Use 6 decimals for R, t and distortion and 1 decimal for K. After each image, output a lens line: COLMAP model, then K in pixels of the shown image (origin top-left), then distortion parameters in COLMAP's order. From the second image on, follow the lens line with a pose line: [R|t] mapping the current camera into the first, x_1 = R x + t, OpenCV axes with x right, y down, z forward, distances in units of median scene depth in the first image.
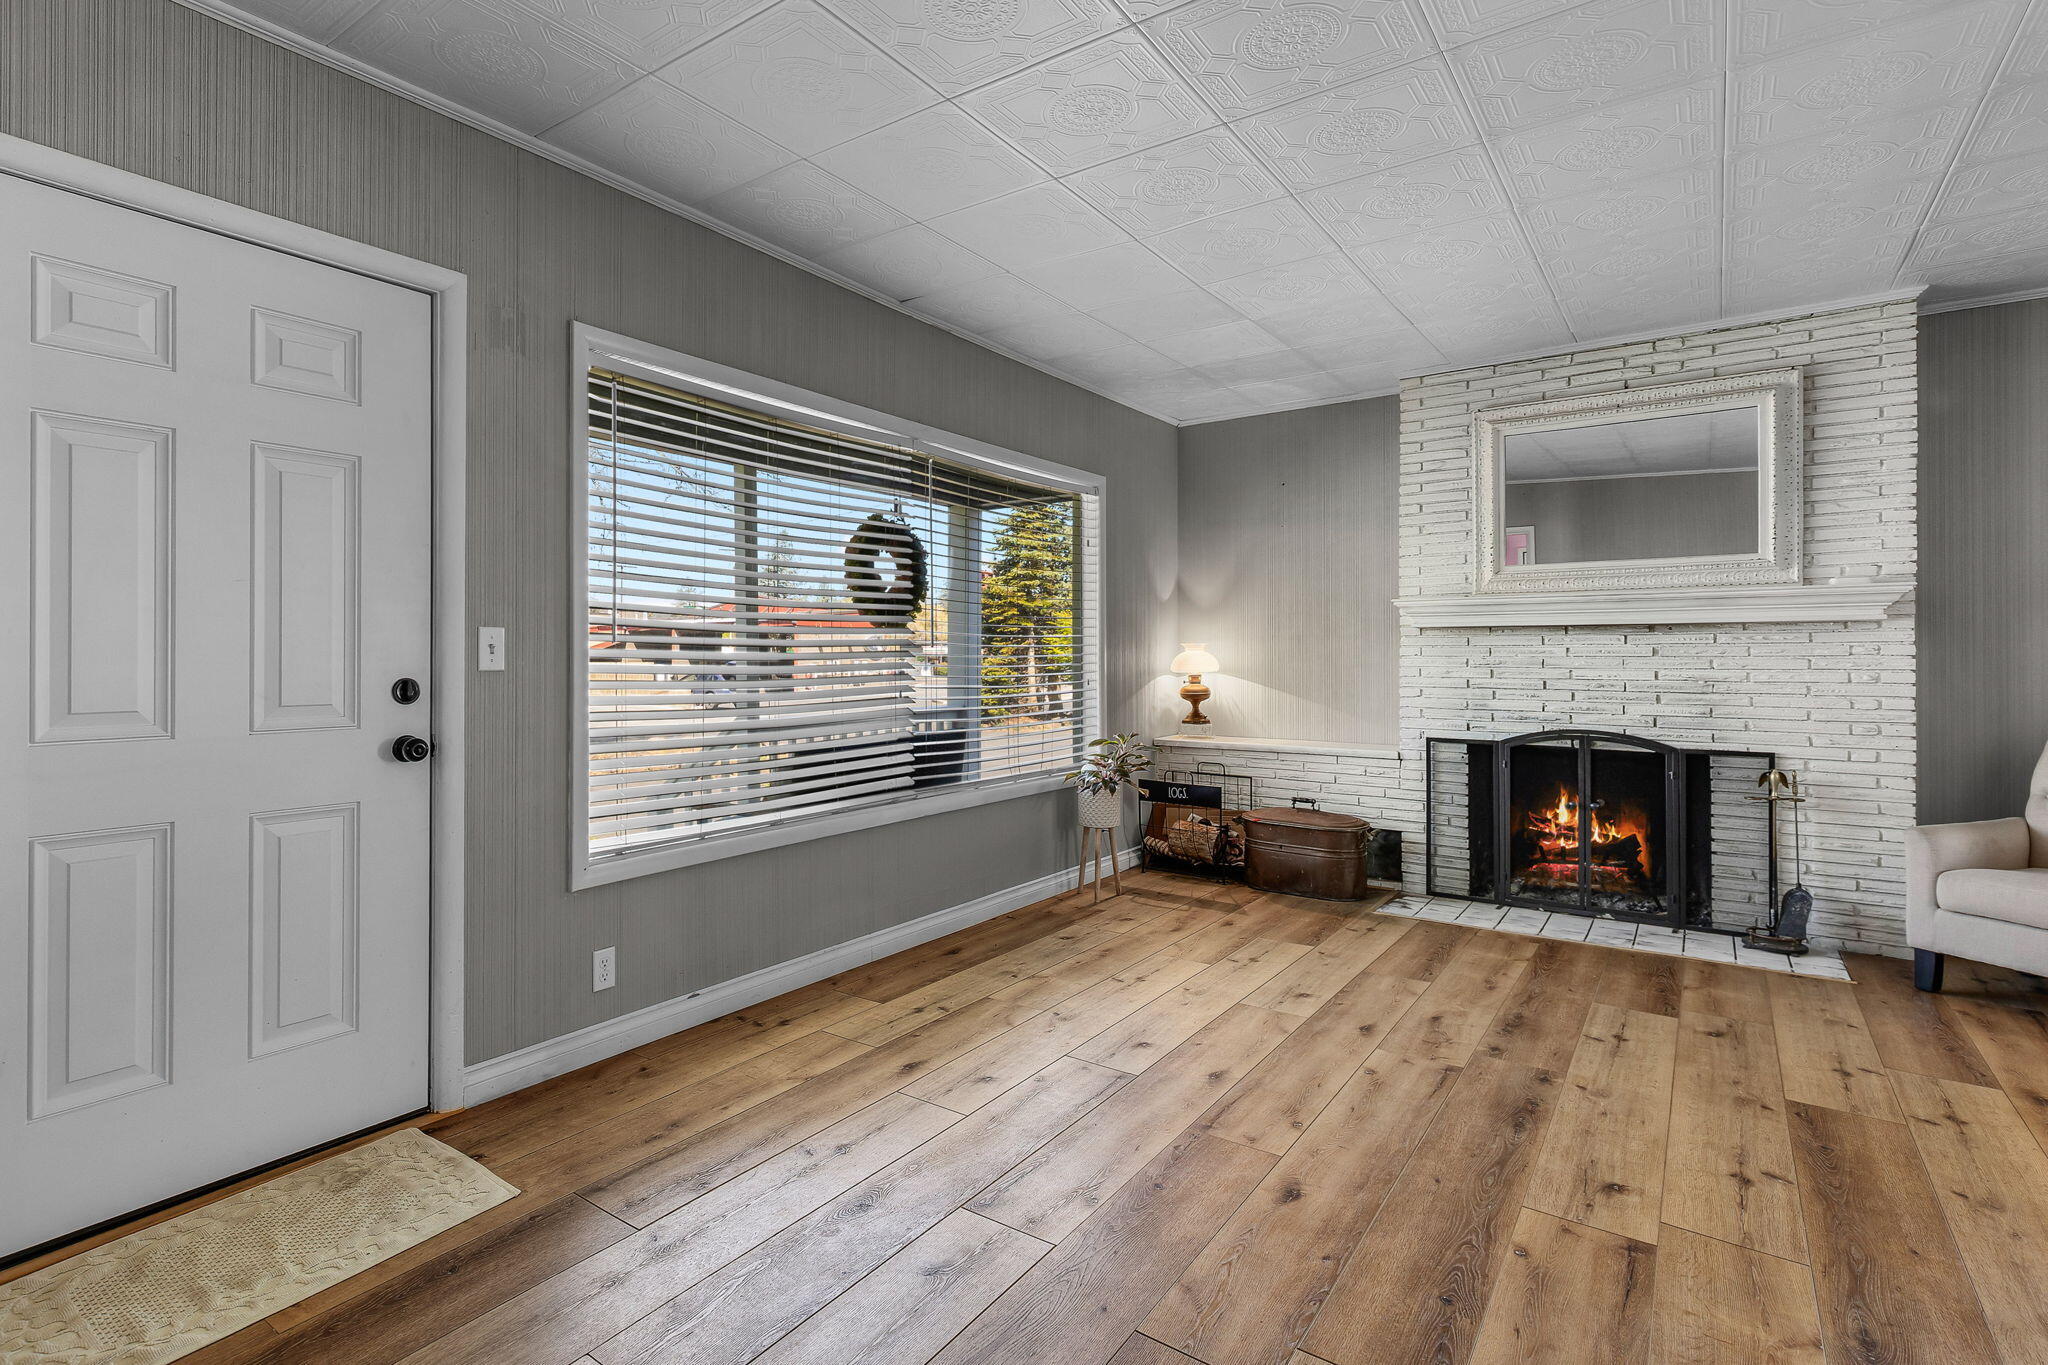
lens RADIAL K [[1000.0, 0, 958.3], [0, 1000.0, 652.6], [0, 0, 1]] dist [0.003860, -0.000159]
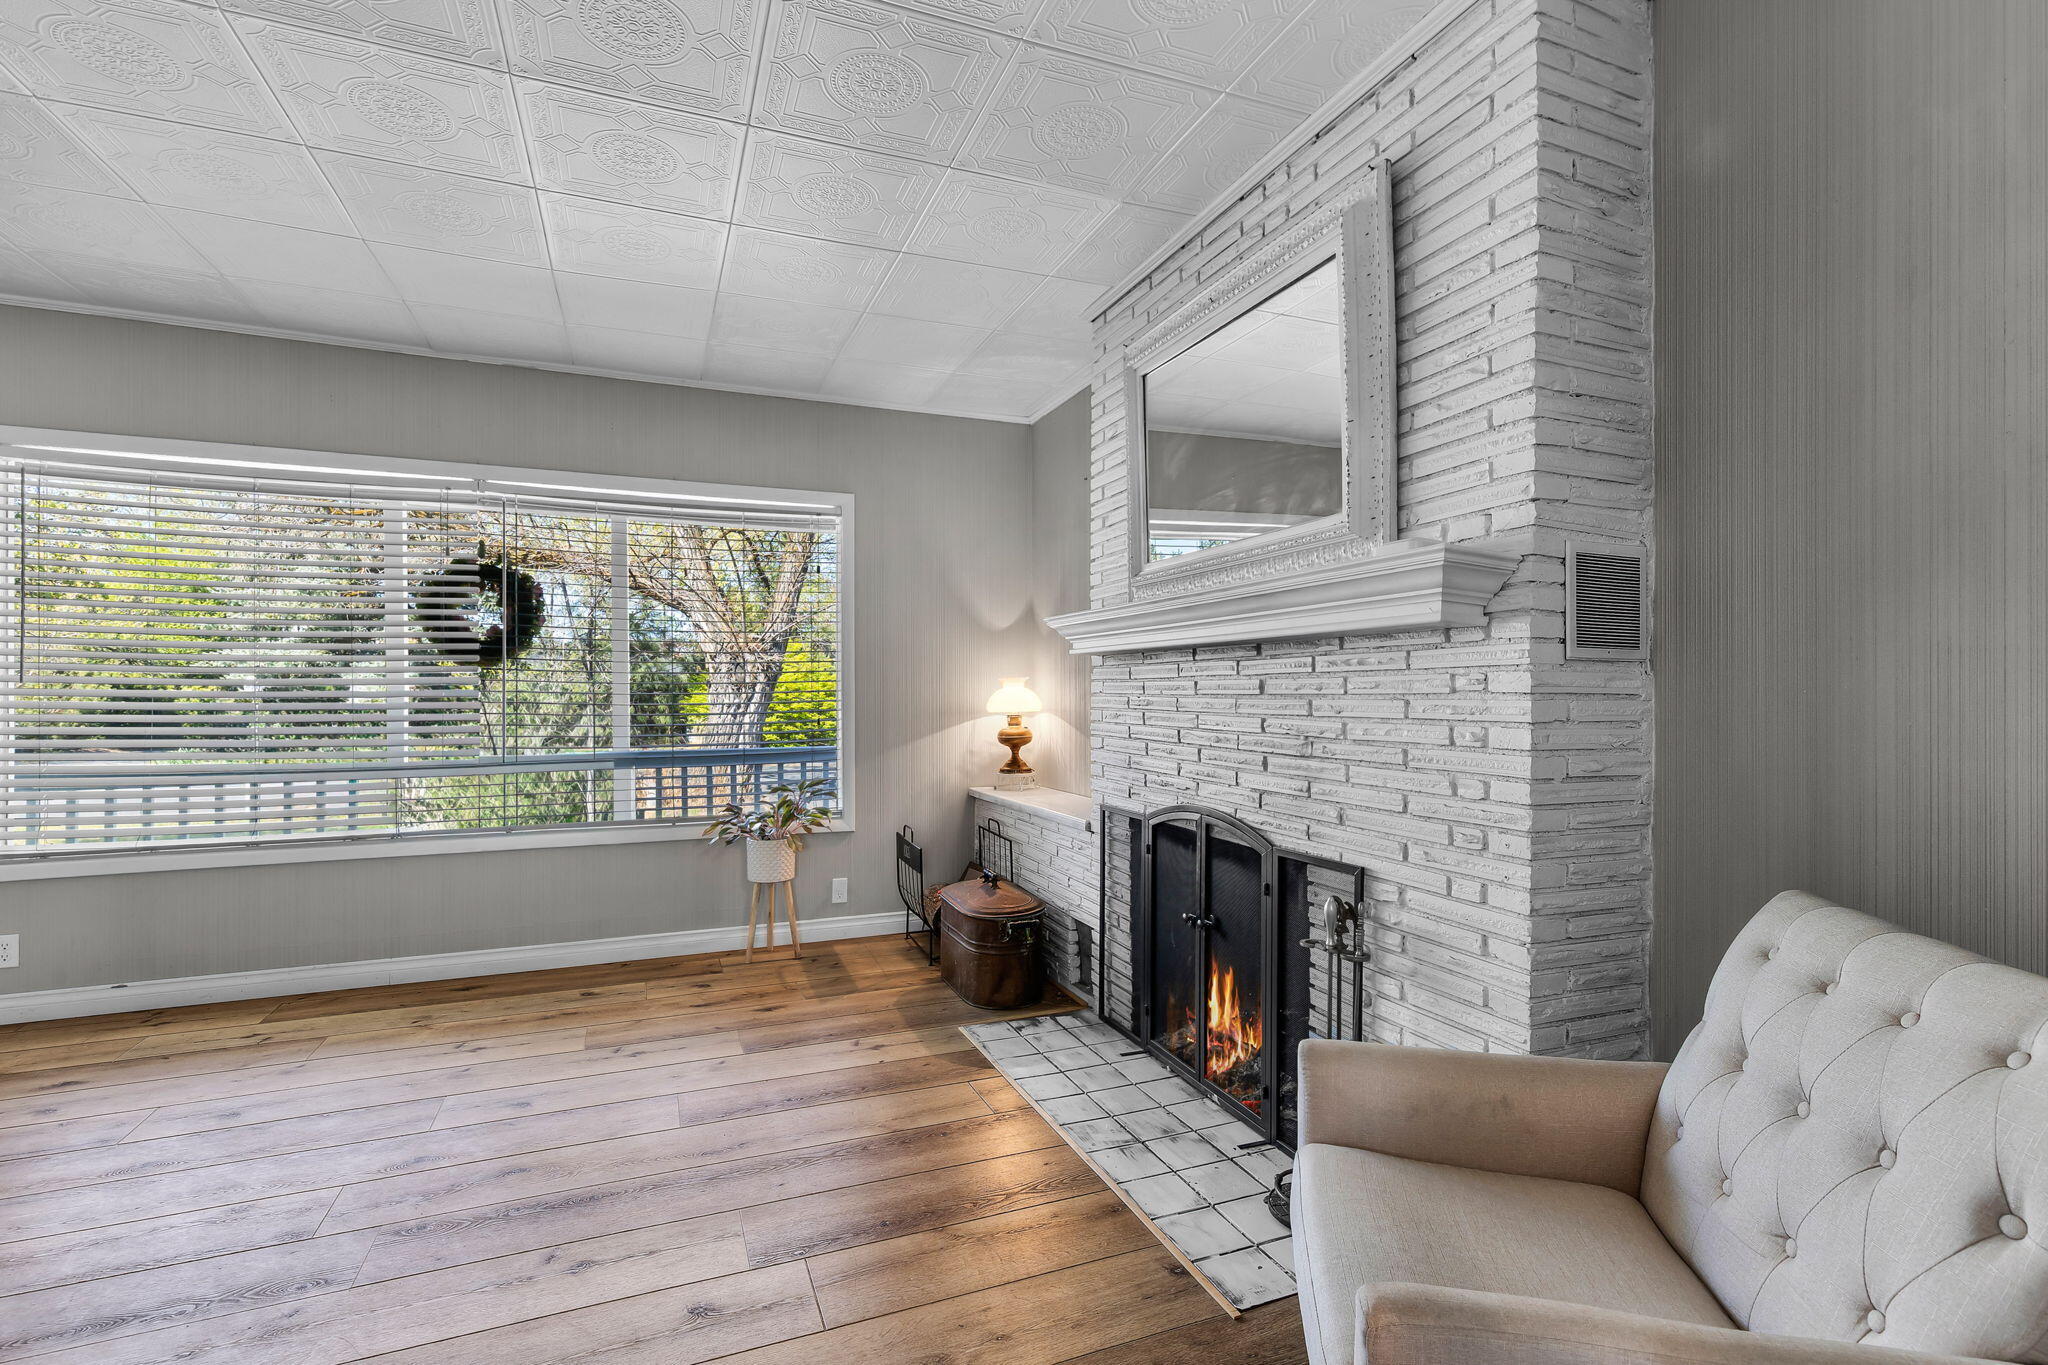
lens RADIAL K [[934.4, 0, 1036.5], [0, 934.4, 689.6], [0, 0, 1]] dist [0.010035, -0.002397]
pose [[0.860184, -0.001948, -0.509980, 0.938201], [0.002995, 0.999995, 0.001231, -0.000570], [0.509975, -0.002586, 0.860185, 0.466704]]
